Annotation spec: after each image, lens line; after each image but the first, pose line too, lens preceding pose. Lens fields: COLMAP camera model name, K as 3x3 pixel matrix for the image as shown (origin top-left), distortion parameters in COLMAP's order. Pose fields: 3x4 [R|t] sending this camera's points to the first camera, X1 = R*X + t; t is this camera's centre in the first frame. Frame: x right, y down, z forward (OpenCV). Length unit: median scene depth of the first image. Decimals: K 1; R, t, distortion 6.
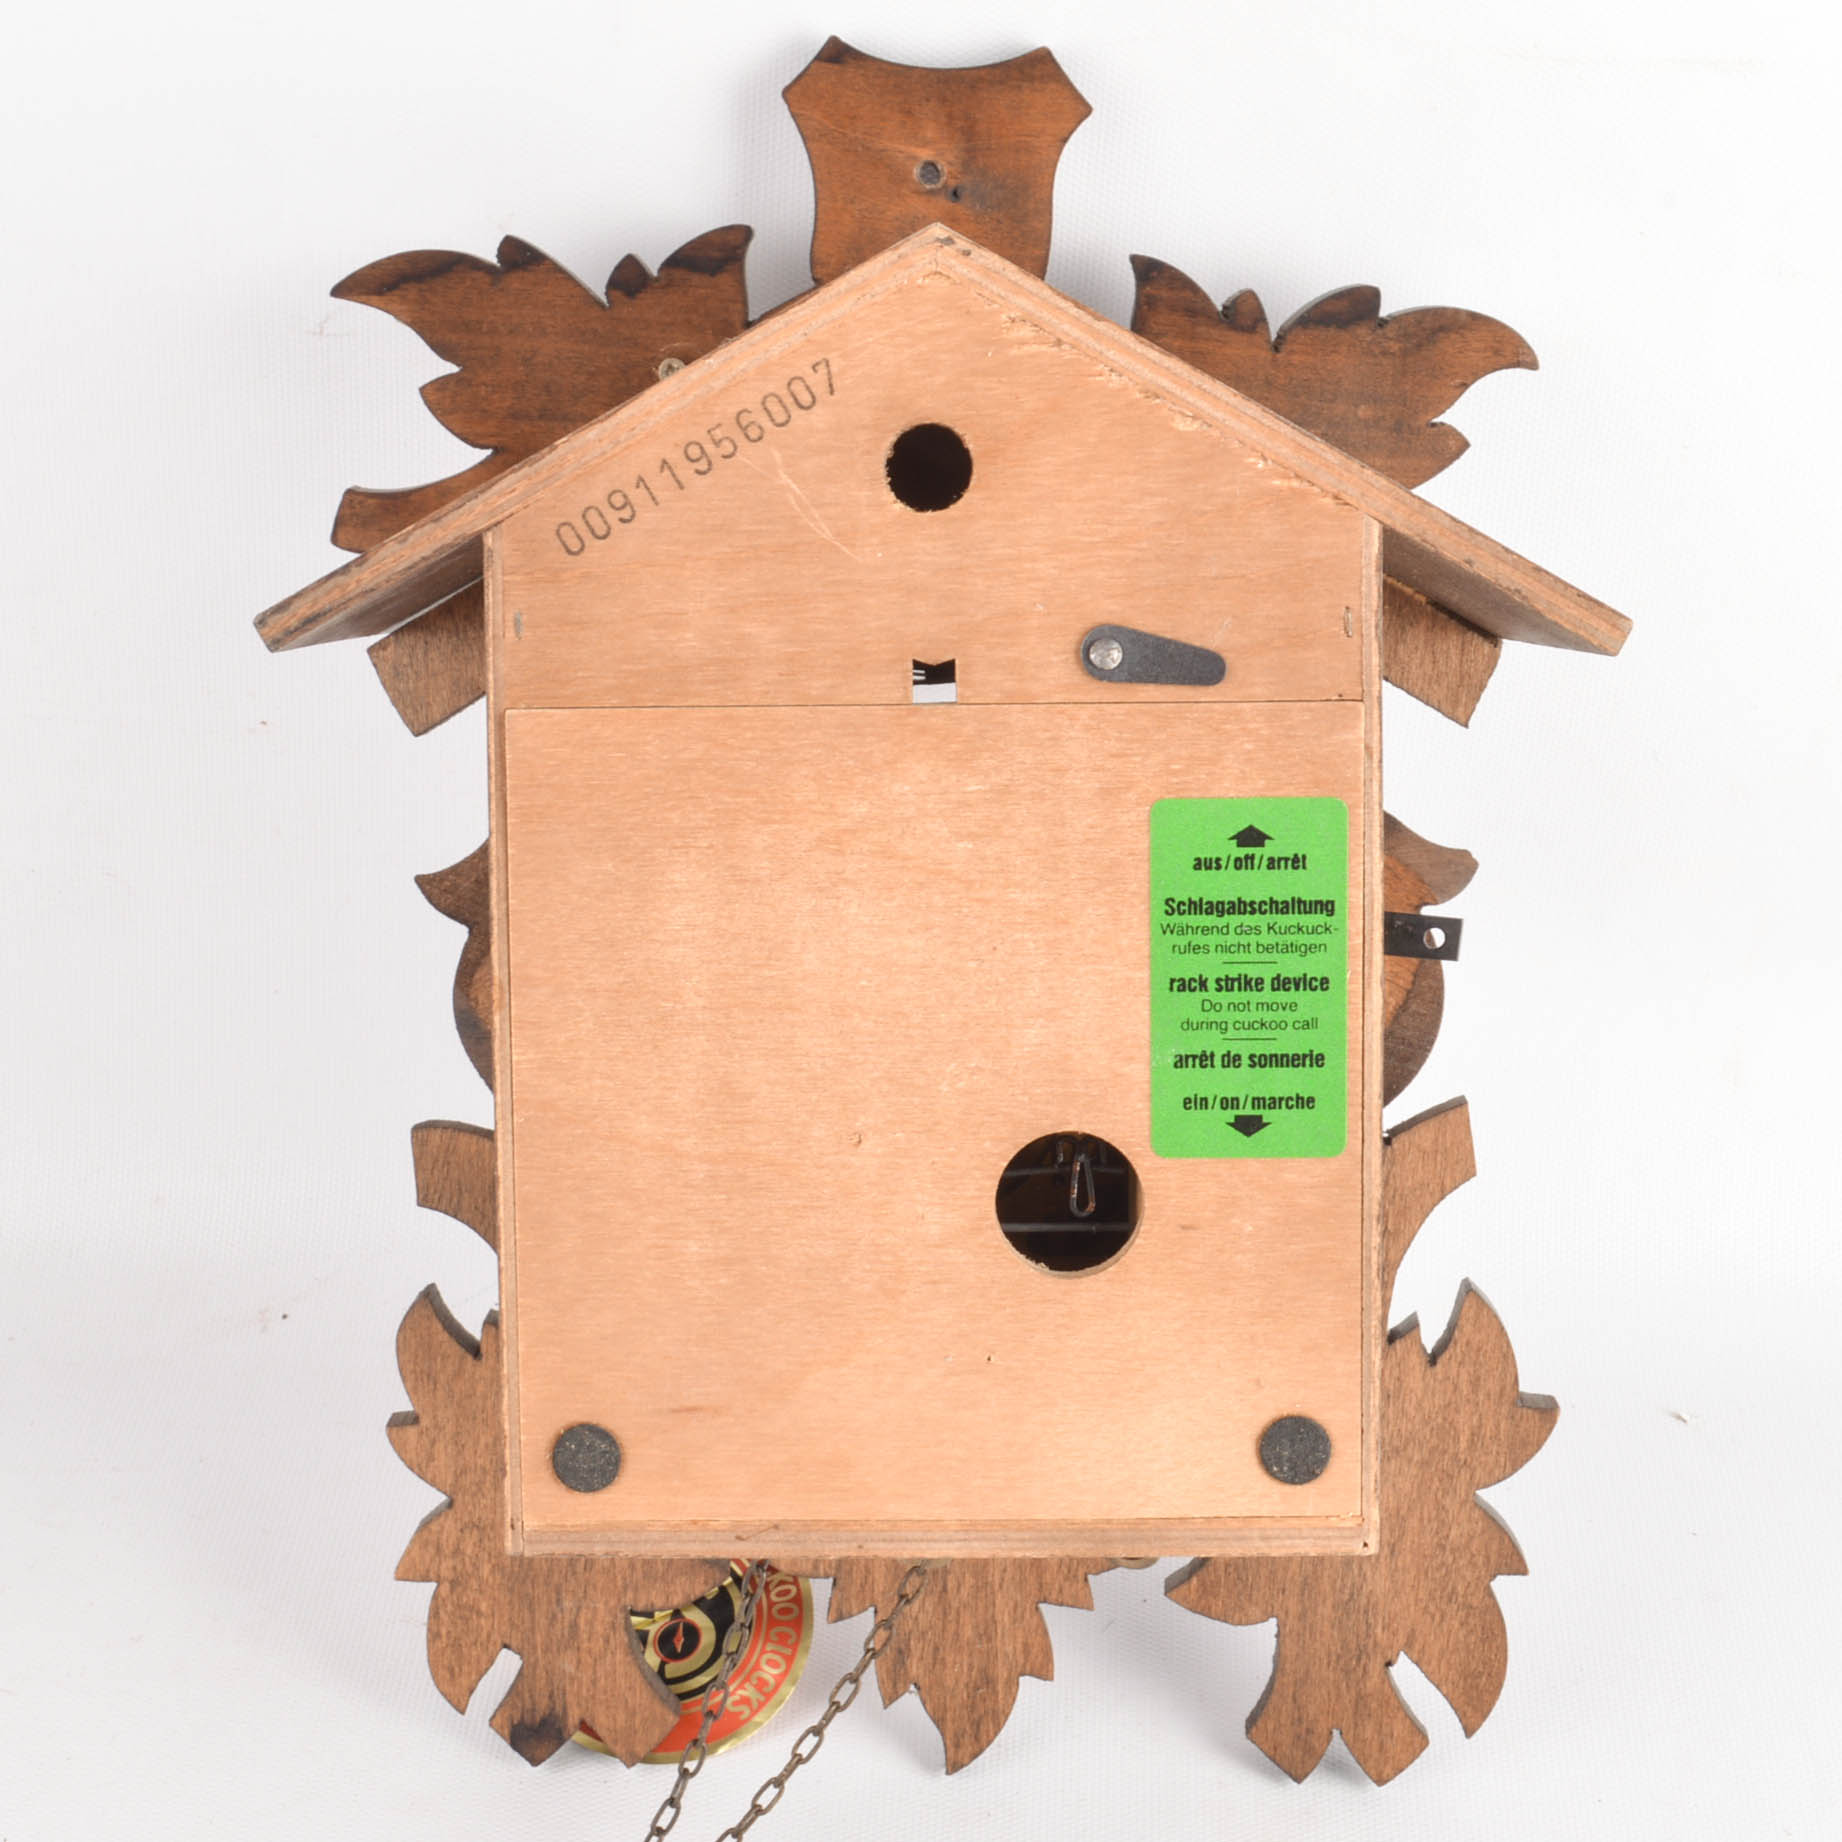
lens RADIAL K [[3241.3, 0, 911.3], [0, 3241.3, 924.4], [0, 0, 1]] dist [-0.031172, 0.000000]
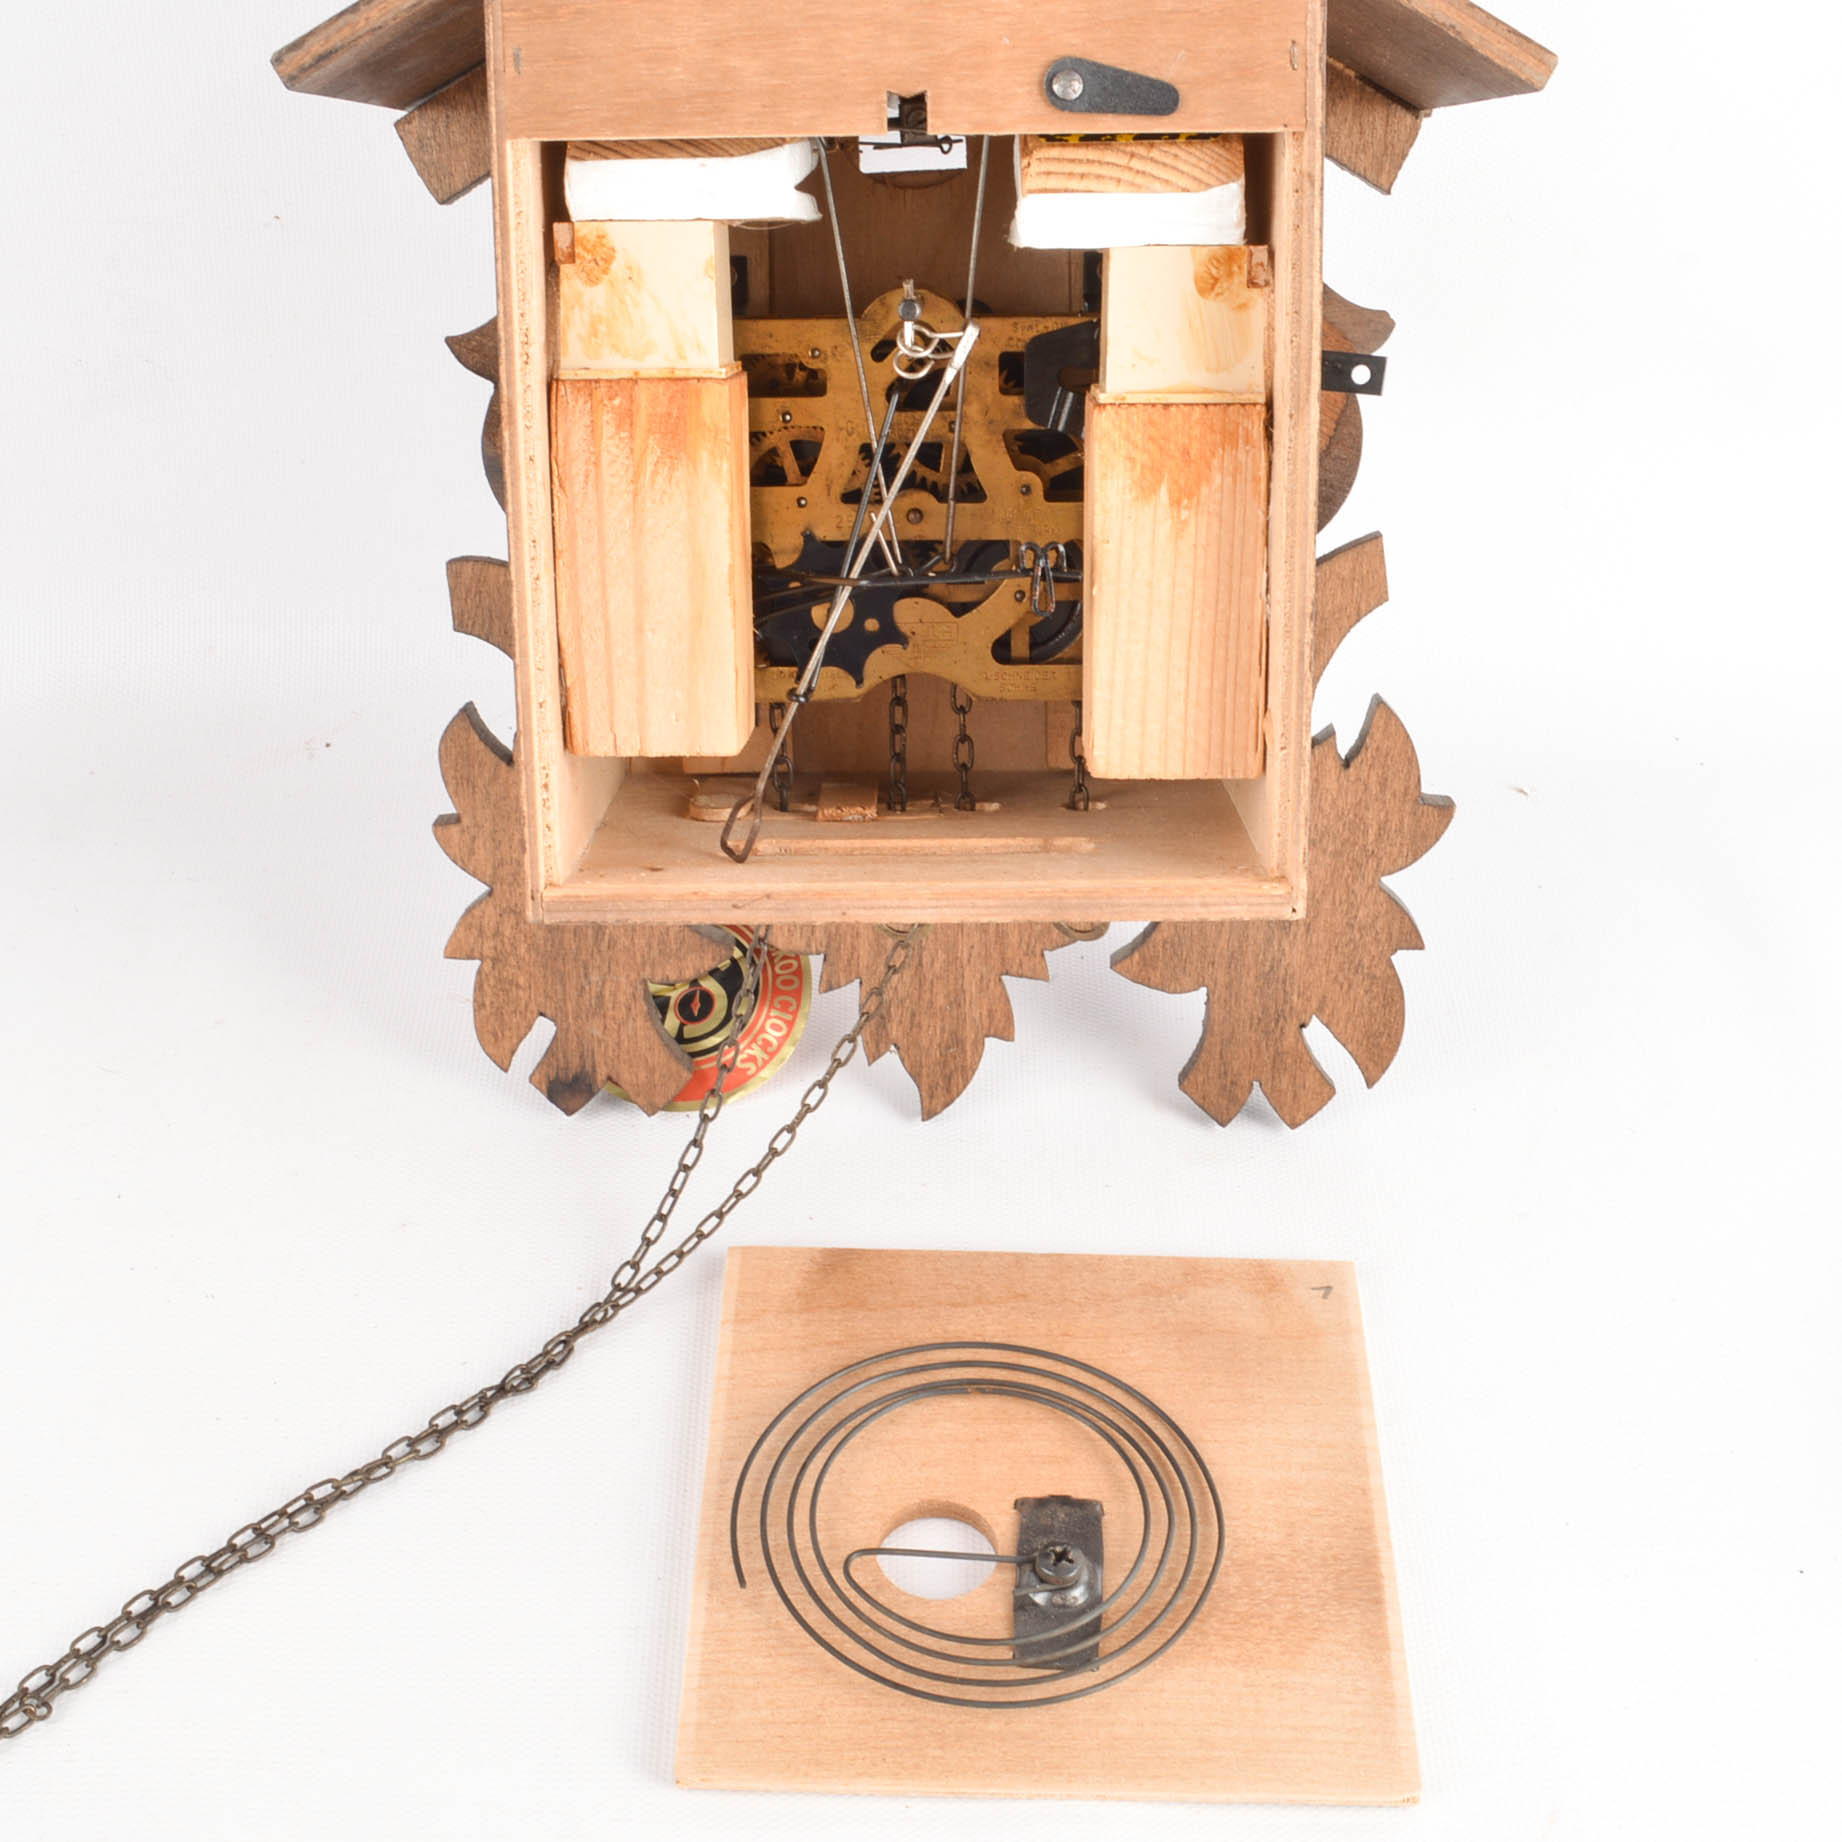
lens RADIAL K [[2289.9, 0, 931.2], [0, 2289.9, 919.4], [0, 0, 1]] dist [-0.042296, 0.000000]
pose [[0.999929, -0.003429, 0.011386, 0.004977], [0.001747, 0.989488, 0.144601, 0.071953], [-0.011763, -0.144571, 0.989425, 0.194646]]
